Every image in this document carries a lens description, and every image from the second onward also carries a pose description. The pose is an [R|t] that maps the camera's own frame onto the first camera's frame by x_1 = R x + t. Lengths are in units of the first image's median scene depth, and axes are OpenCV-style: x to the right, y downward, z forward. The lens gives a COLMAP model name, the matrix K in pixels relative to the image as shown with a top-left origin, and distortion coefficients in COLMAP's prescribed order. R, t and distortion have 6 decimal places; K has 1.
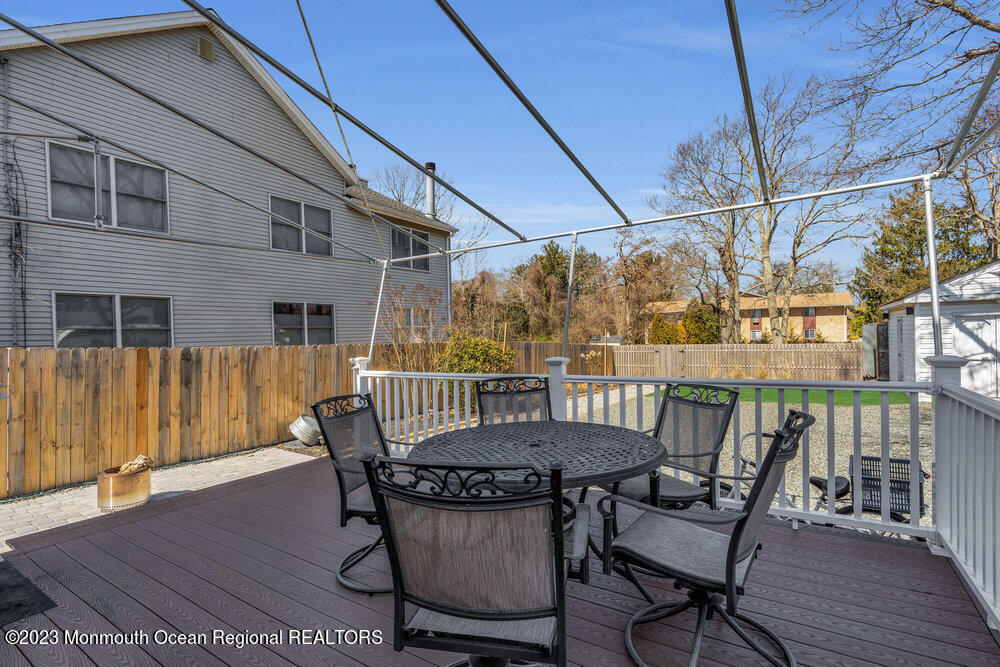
lens RADIAL K [[457.2, 0, 491.6], [0, 457.2, 333.0], [0, 0, 1]] dist [-0.005246, 0.001598]
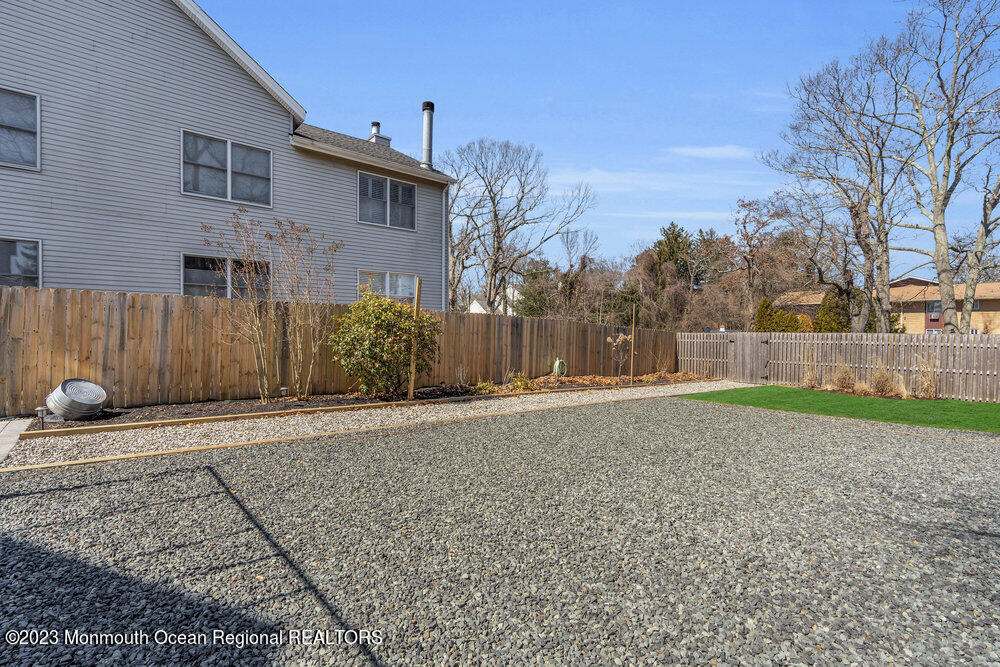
lens RADIAL K [[457.2, 0, 508.3], [0, 457.2, 331.9], [0, 0, 1]] dist [-0.005246, 0.001598]
pose [[0.966006, 0.036347, -0.255953, 0.237987], [-0.033737, 0.999324, 0.014581, 0.031941], [0.256310, -0.005451, 0.966579, 0.221605]]
